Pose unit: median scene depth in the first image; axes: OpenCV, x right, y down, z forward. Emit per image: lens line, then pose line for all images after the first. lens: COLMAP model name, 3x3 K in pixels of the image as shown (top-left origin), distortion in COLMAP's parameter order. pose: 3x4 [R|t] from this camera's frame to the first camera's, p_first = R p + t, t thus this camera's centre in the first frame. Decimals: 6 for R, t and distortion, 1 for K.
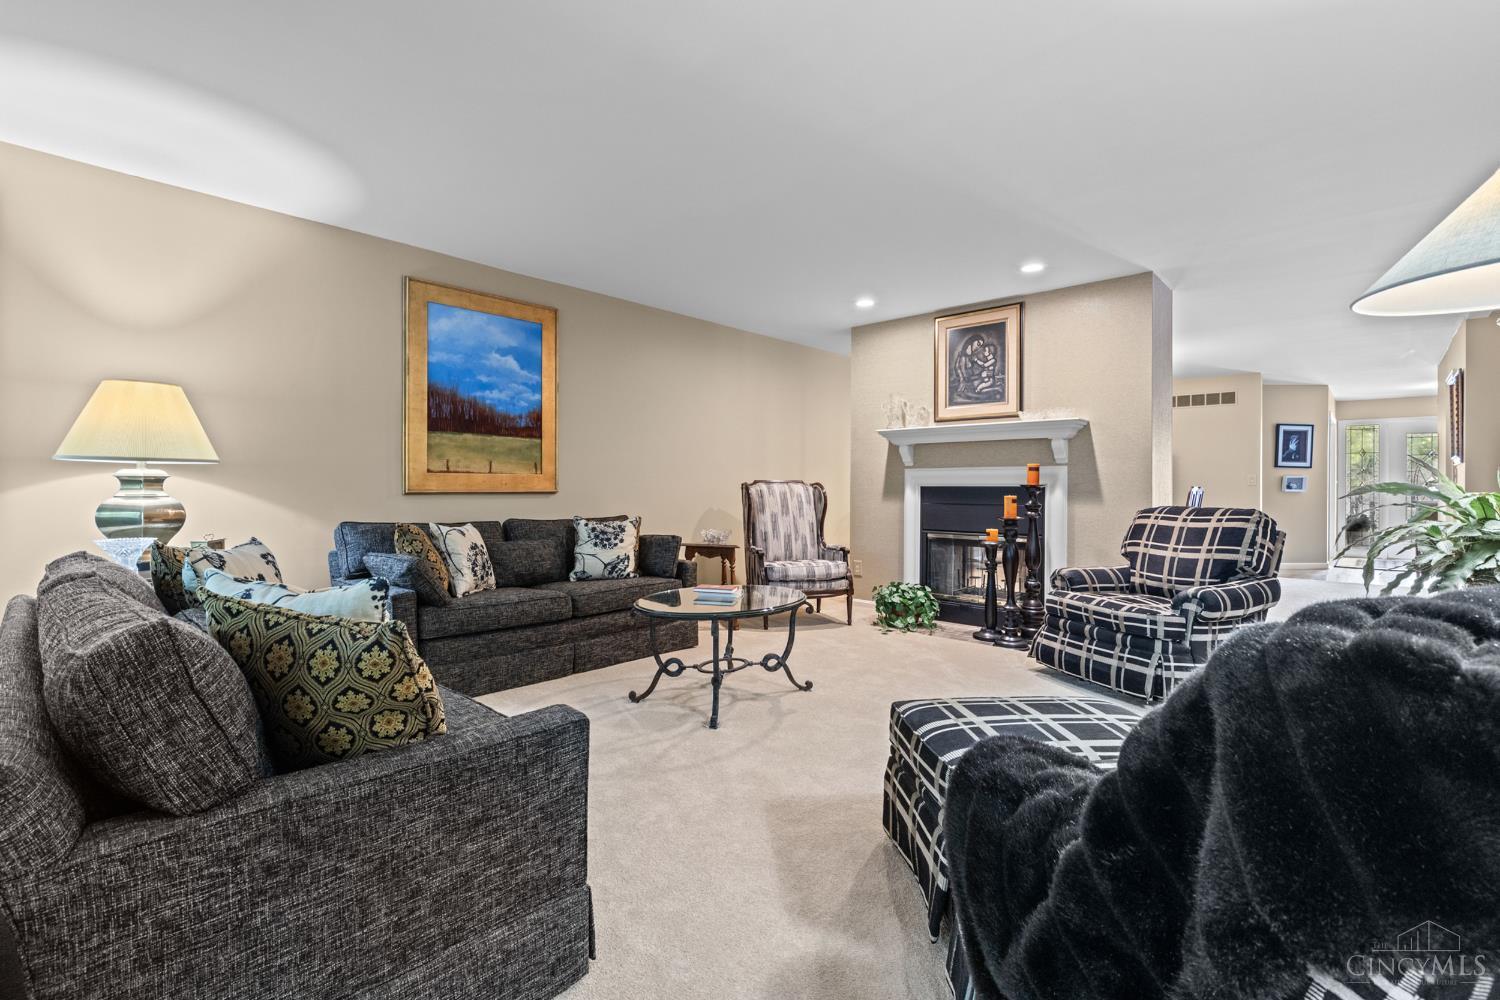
lens RADIAL K [[676.7, 0, 741.7], [0, 676.7, 488.3], [0, 0, 1]] dist [0.003102, 0.000390]
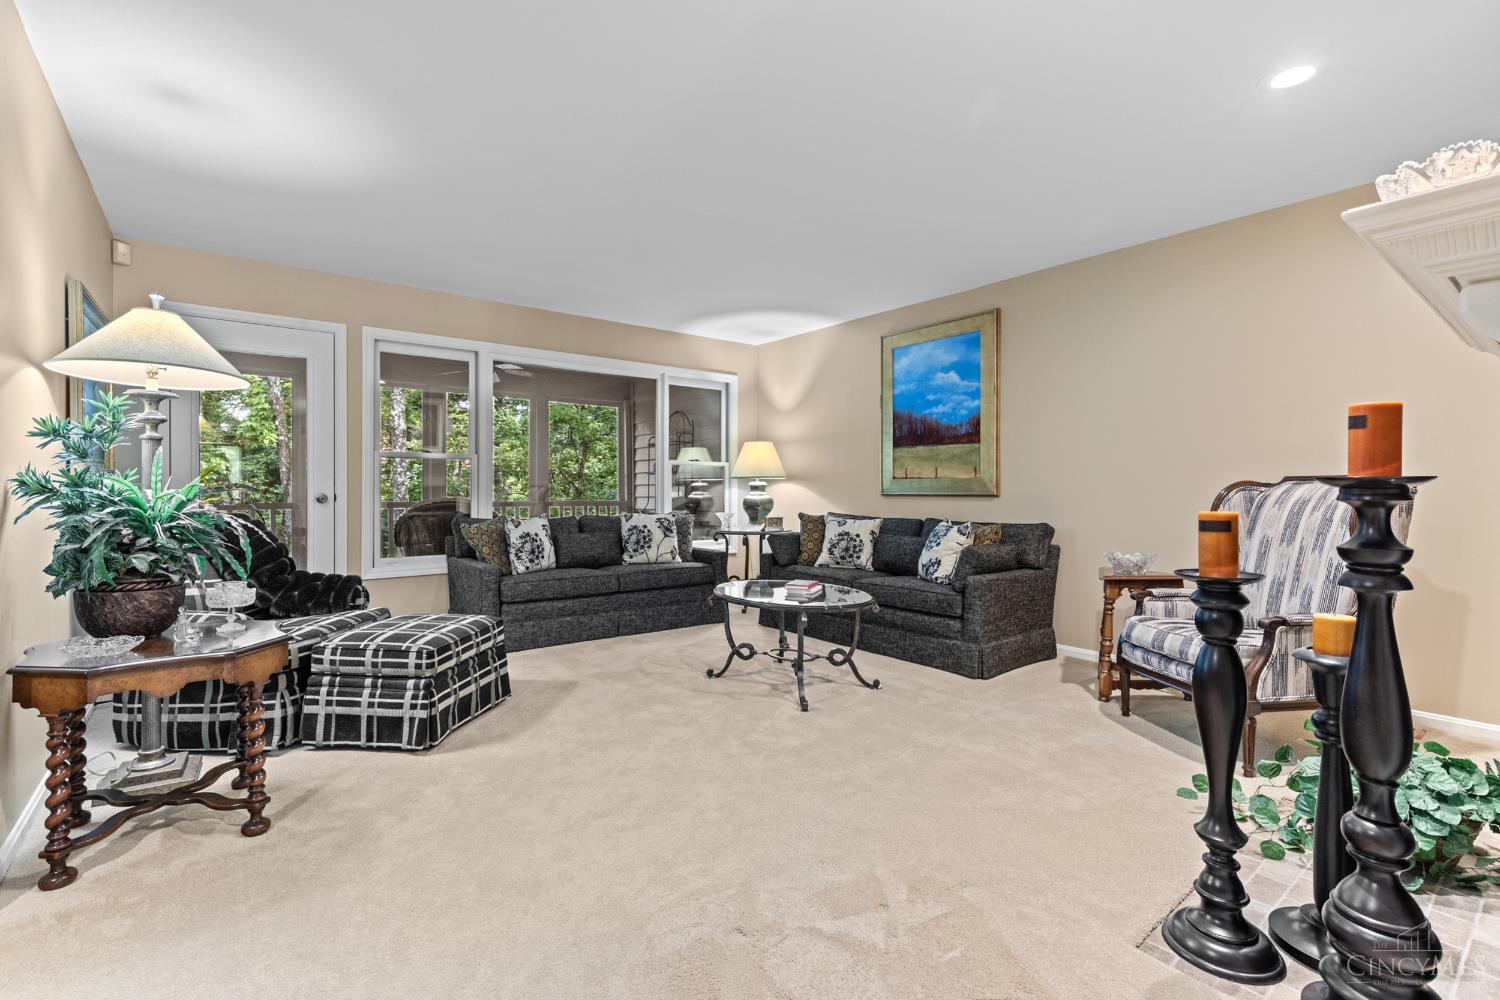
lens RADIAL K [[676.7, 0, 742.2], [0, 676.7, 494.2], [0, 0, 1]] dist [0.003102, 0.000390]
pose [[-0.155111, 0.005571, -0.987881, 0.821583], [0.000219, 0.999984, 0.005605, -0.001472], [0.987897, 0.000653, -0.155110, 0.852987]]
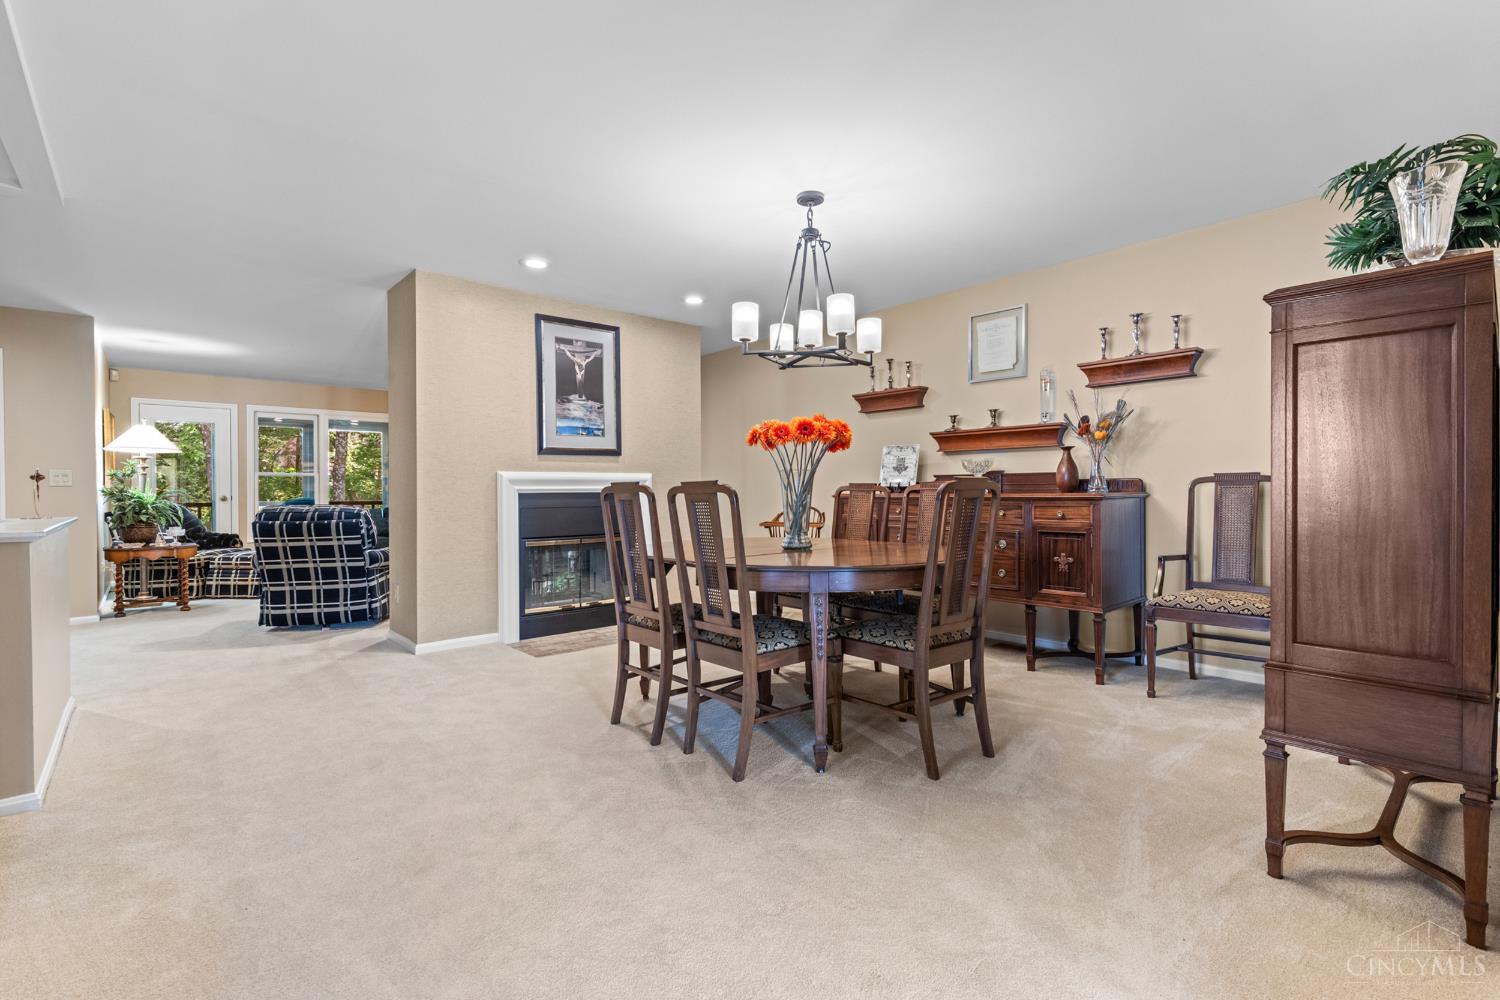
lens RADIAL K [[676.7, 0, 748.5], [0, 676.7, 497.6], [0, 0, 1]] dist [0.003102, 0.000390]
pose [[-0.091167, 0.007848, -0.995805, 1.602945], [0.006271, 0.999954, 0.007307, 0.003400], [0.995816, -0.005578, -0.091212, 1.639122]]
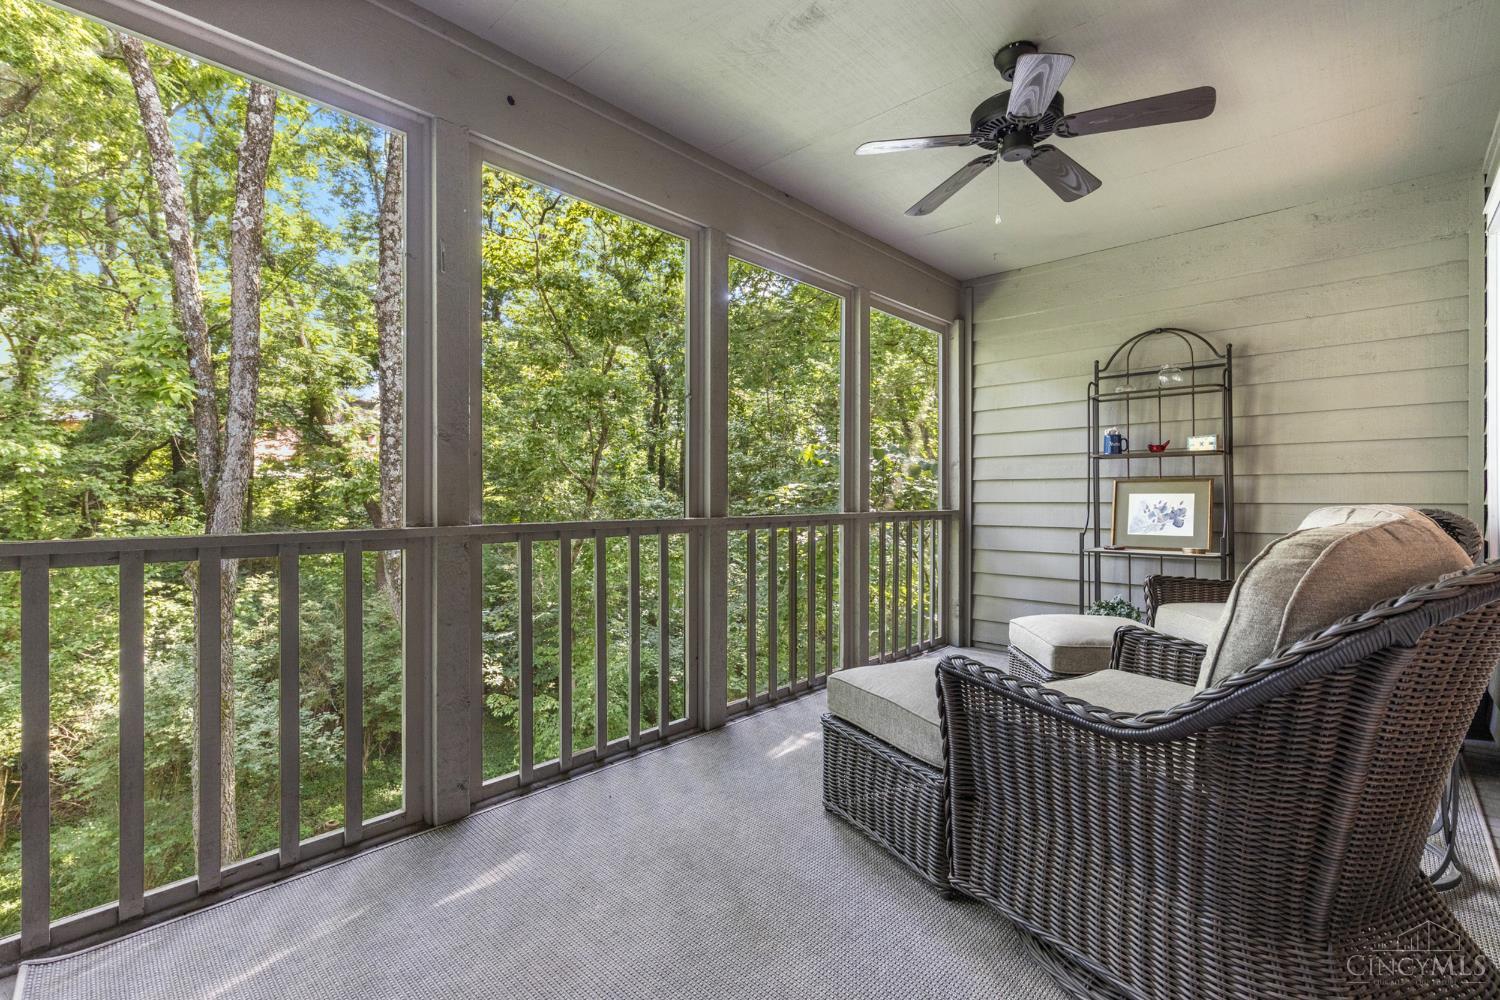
lens RADIAL K [[676.7, 0, 744.8], [0, 676.7, 495.6], [0, 0, 1]] dist [0.003102, 0.000390]
pose [[0.002726, 0.001848, -0.999995, 0.548200], [0.000242, 0.999998, 0.001848, 0.003052], [0.999996, -0.000247, 0.002725, 0.534025]]
